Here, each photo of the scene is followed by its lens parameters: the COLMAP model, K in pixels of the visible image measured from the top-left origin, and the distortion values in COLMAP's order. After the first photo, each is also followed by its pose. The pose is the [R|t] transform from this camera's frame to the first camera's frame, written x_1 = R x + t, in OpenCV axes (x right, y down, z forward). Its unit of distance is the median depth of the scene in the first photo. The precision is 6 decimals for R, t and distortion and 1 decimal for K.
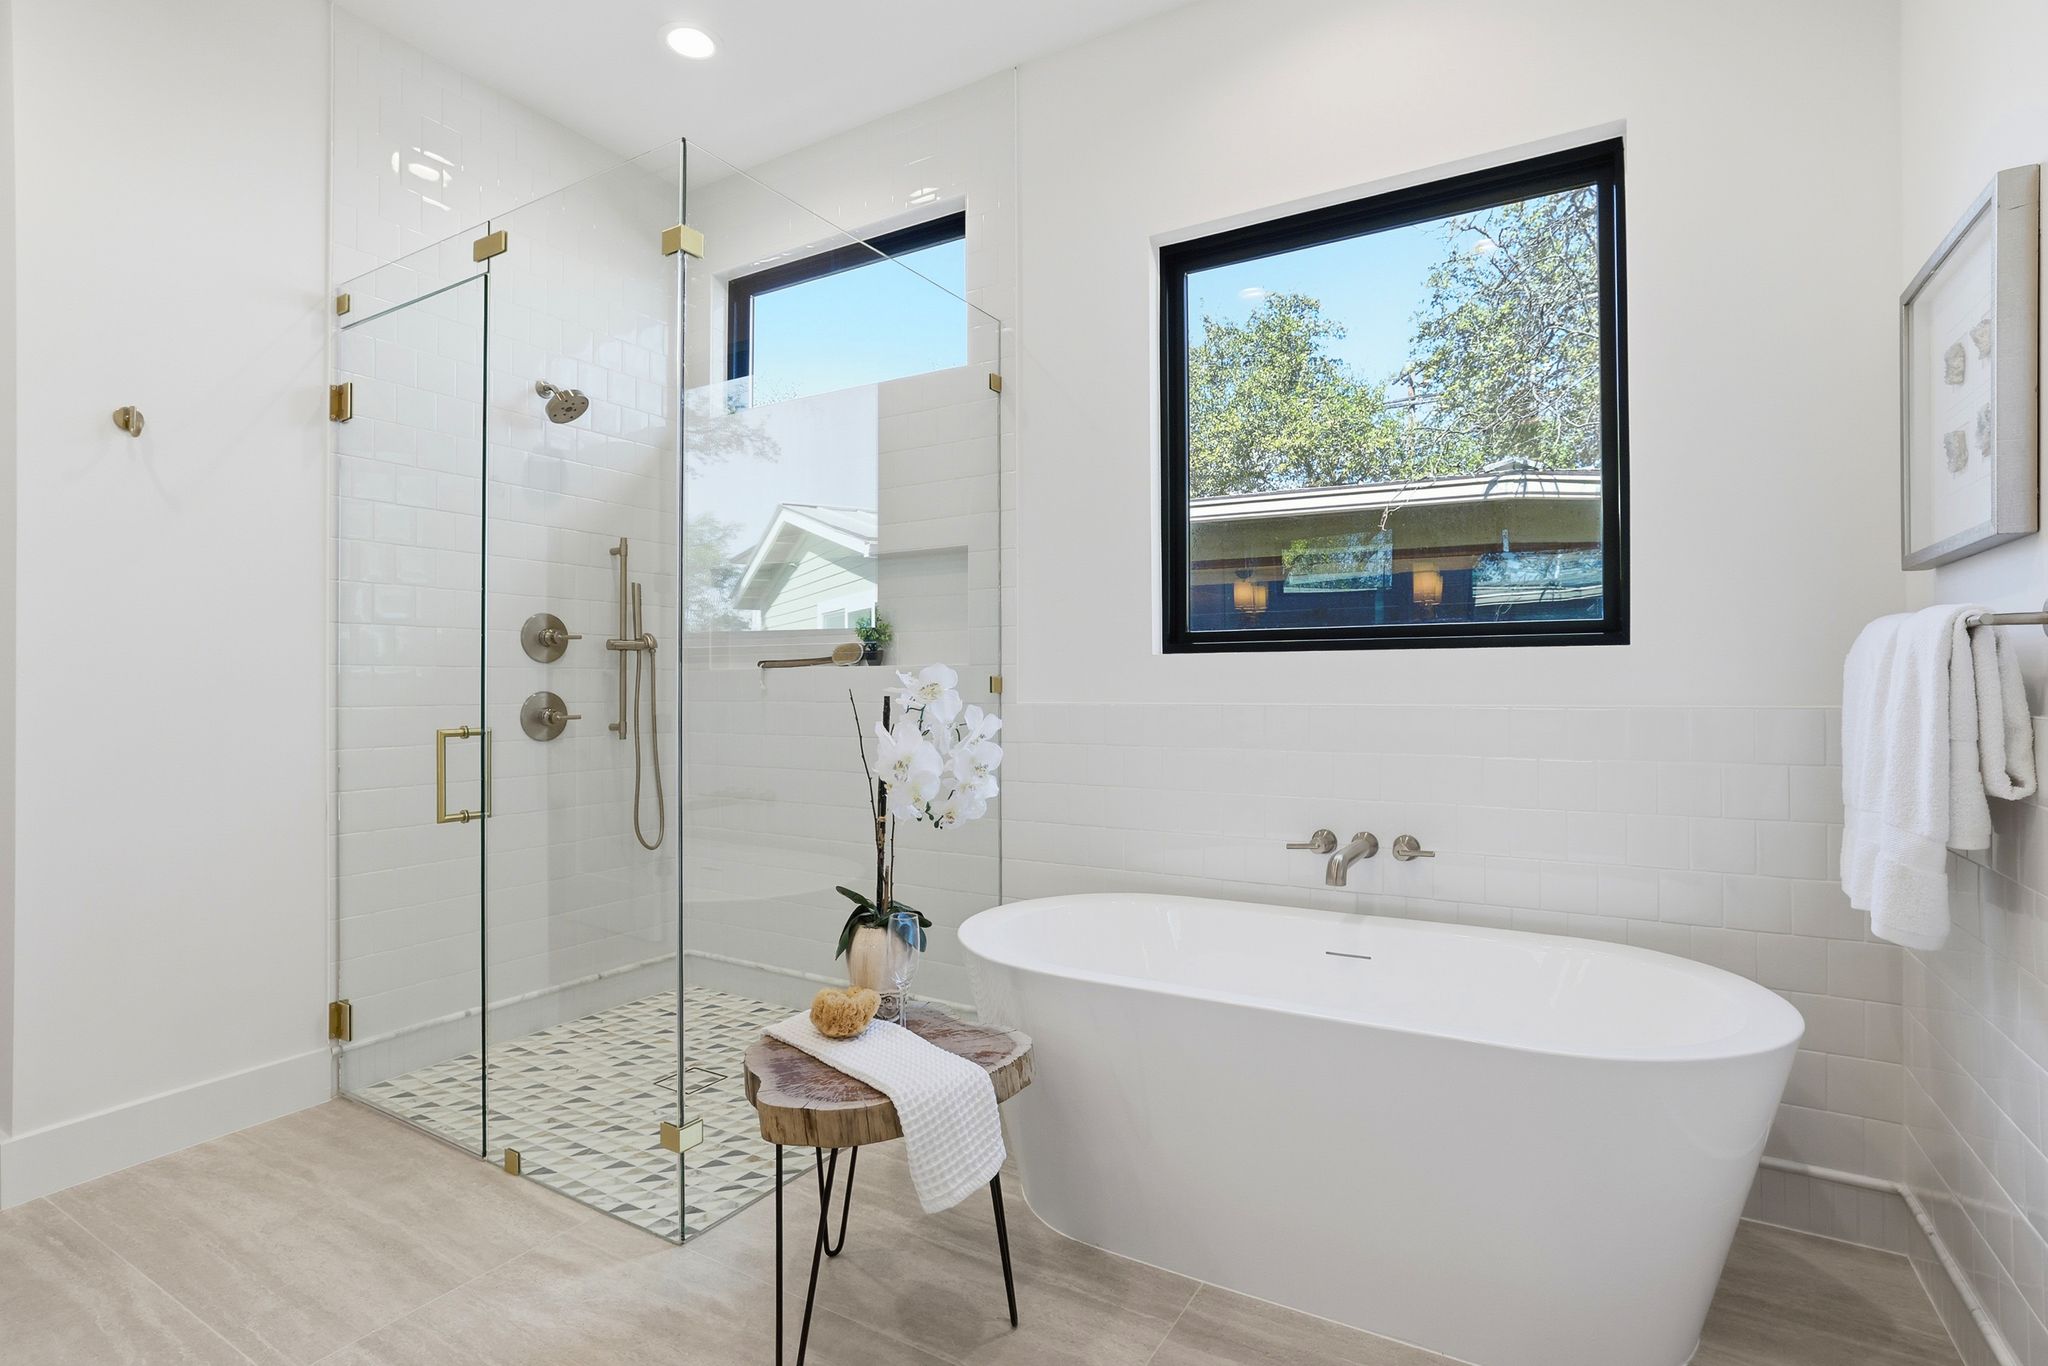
lens RADIAL K [[973.2, 0, 1023.5], [0, 973.2, 685.3], [0, 0, 1]] dist [-0.003781, 0.003174]
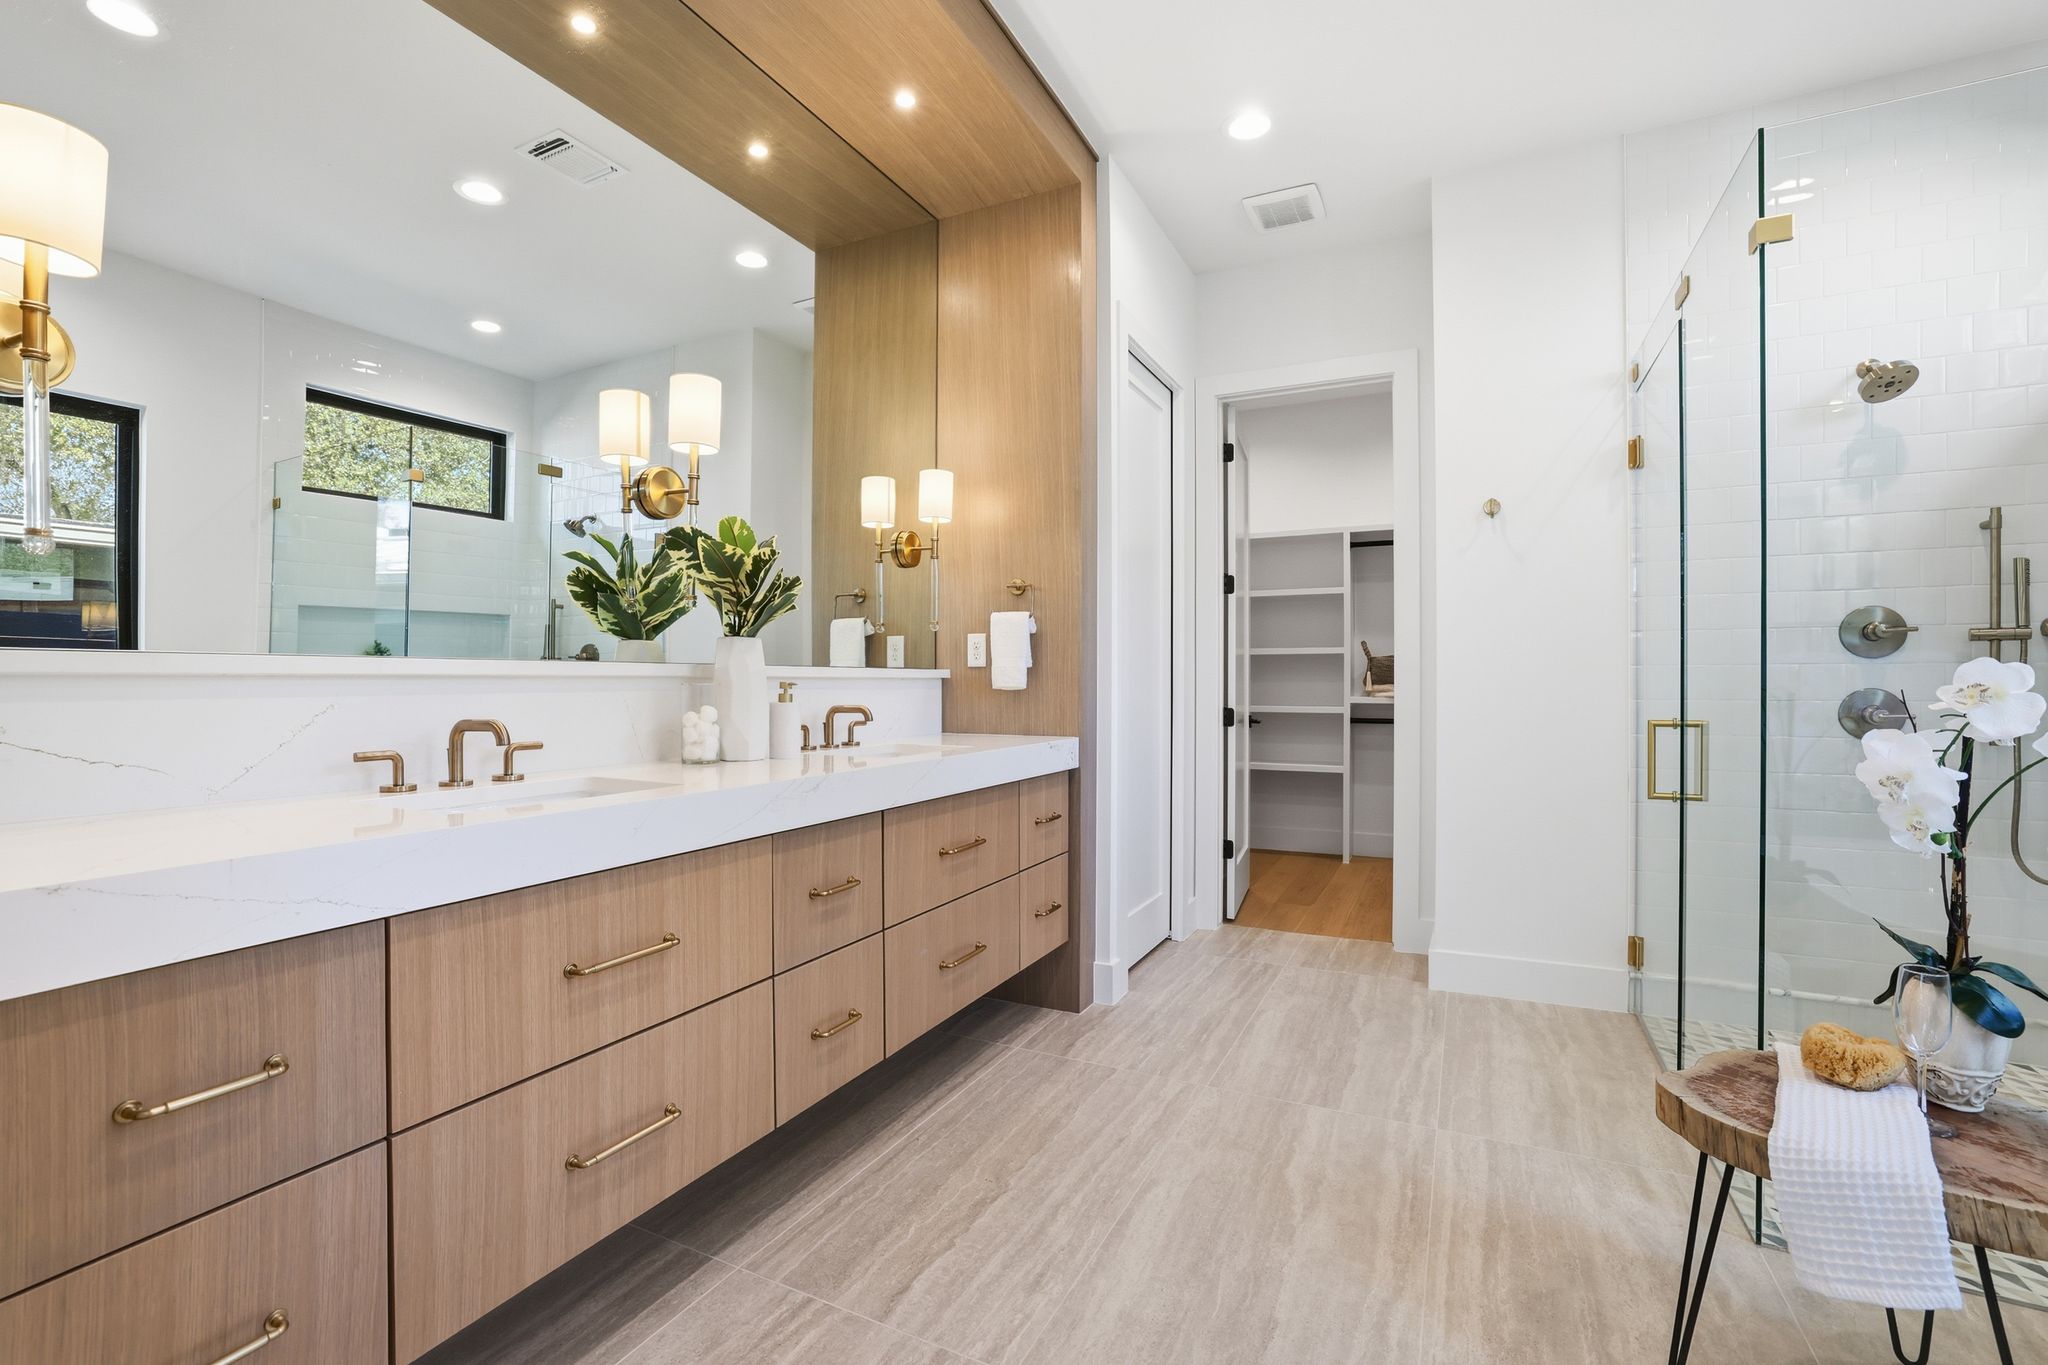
lens RADIAL K [[894.8, 0, 1023.7], [0, 894.8, 676.6], [0, 0, 1]] dist [-0.026703, 0.005459]
pose [[0.086609, -0.002149, -0.996240, 0.422639], [-0.000998, 0.999997, -0.002243, -0.003755], [0.996242, 0.001188, 0.086607, 0.153096]]
